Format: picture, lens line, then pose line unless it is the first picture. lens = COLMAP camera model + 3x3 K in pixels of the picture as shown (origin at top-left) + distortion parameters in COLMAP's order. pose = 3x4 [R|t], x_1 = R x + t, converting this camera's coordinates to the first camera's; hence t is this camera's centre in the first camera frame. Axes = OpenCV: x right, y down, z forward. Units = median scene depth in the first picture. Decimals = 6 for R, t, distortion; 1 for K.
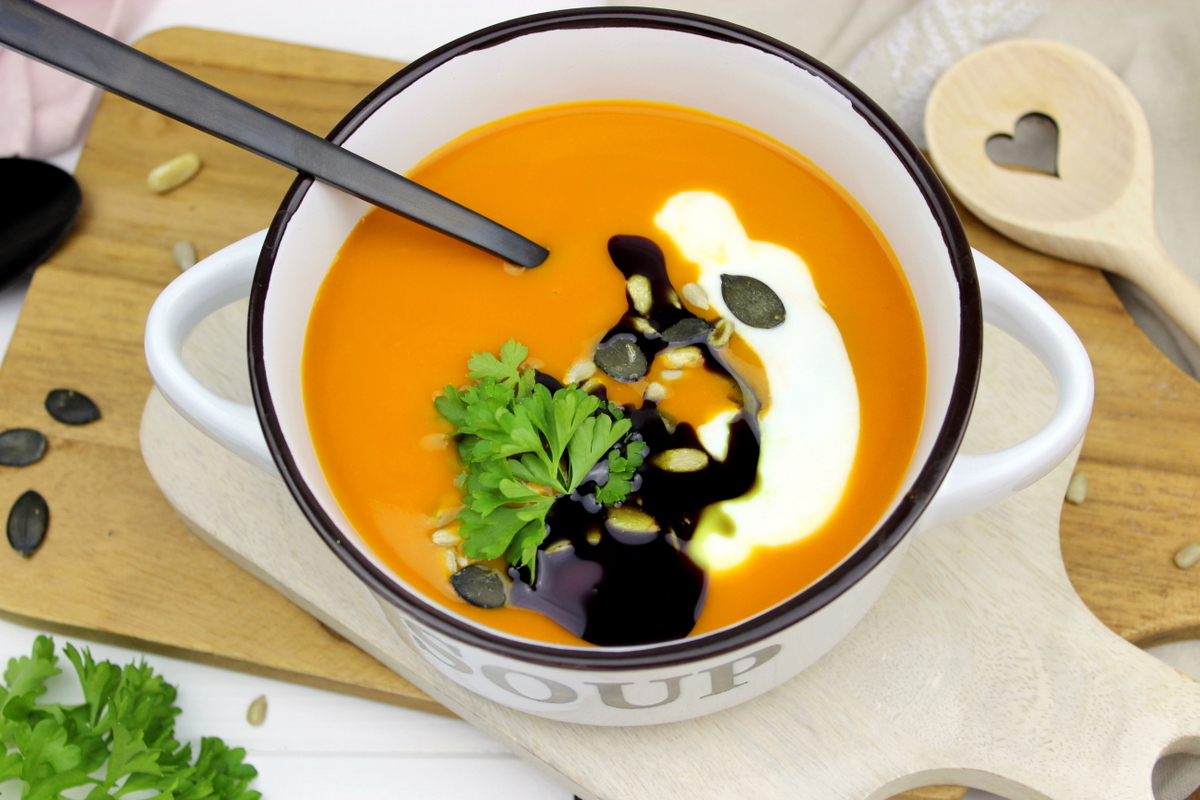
lens RADIAL K [[2120.1, 0, 600.0], [0, 2120.1, 400.0], [0, 0, 1]] dist [-0.002374, 0.201688]
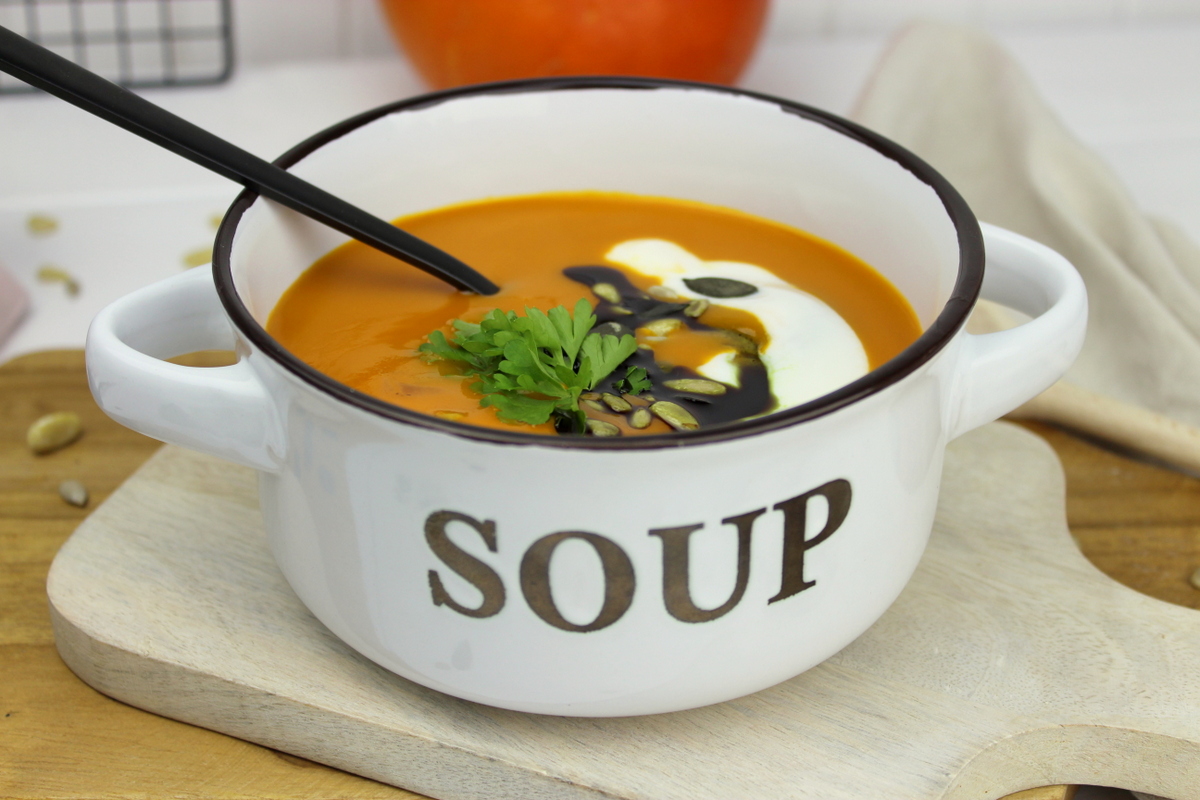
lens RADIAL K [[2059.1, 0, 600.0], [0, 2059.1, 400.0], [0, 0, 1]] dist [-0.005898, 0.168511]
pose [[0.976807, -0.072834, 0.201353, -0.163450], [0.174198, 0.817136, -0.549495, 0.466669], [-0.124511, 0.571826, 0.810871, 0.248041]]
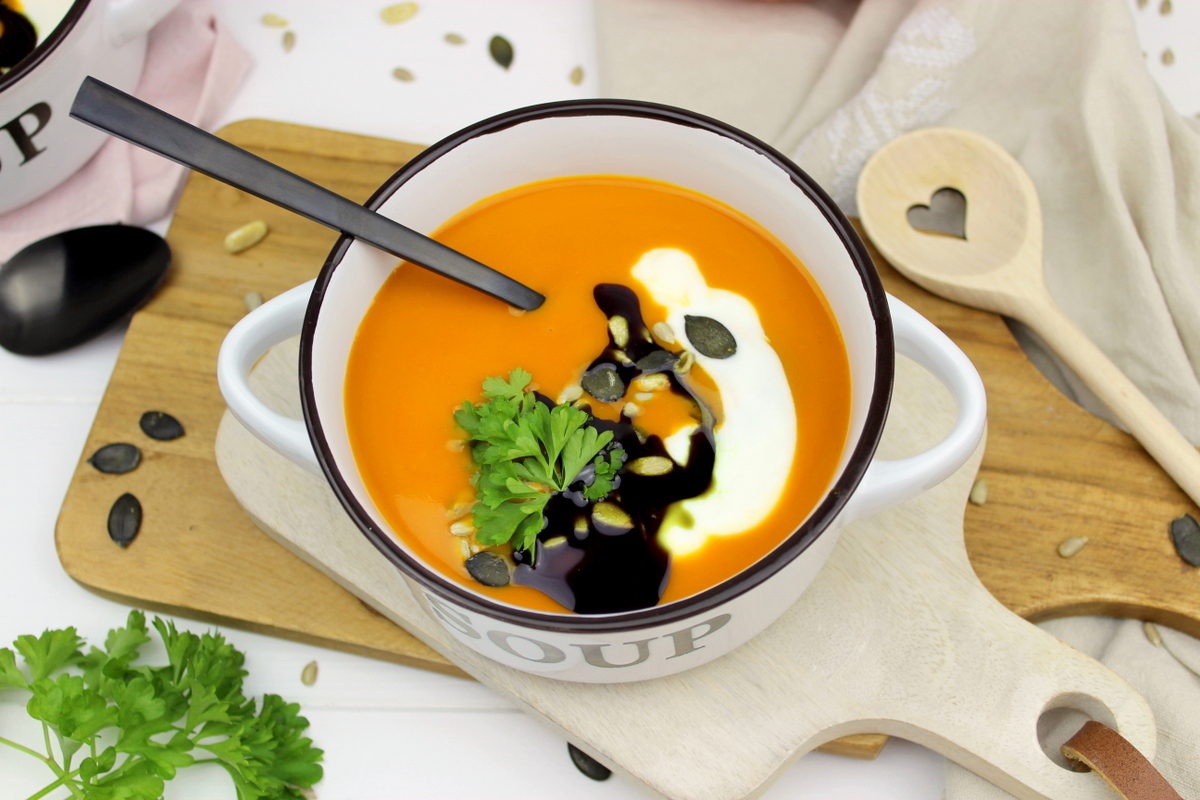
lens RADIAL K [[1787.7, 0, 600.0], [0, 1787.7, 400.0], [0, 0, 1]] dist [-0.011918, -0.003184]
pose [[0.999926, 0.001012, -0.012143, 0.019002], [-0.001316, 0.999684, -0.025099, 0.014880], [0.012113, 0.025113, 0.999611, -0.034508]]
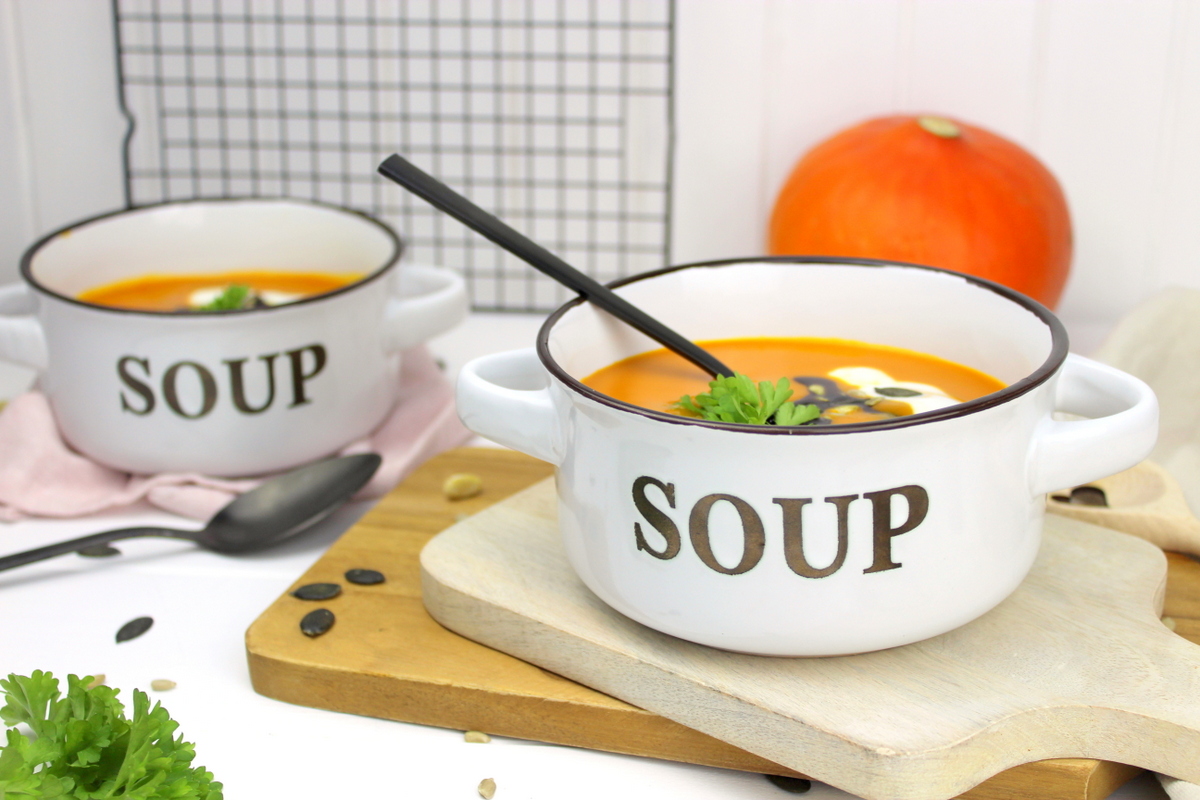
lens RADIAL K [[1835.9, 0, 600.0], [0, 1835.9, 400.0], [0, 0, 1]] dist [-0.030288, 0.147393]
pose [[0.994839, 0.046490, -0.090186, -0.012199], [-0.097135, 0.693229, -0.714142, 0.754048], [0.029319, 0.719217, 0.694167, 0.164524]]
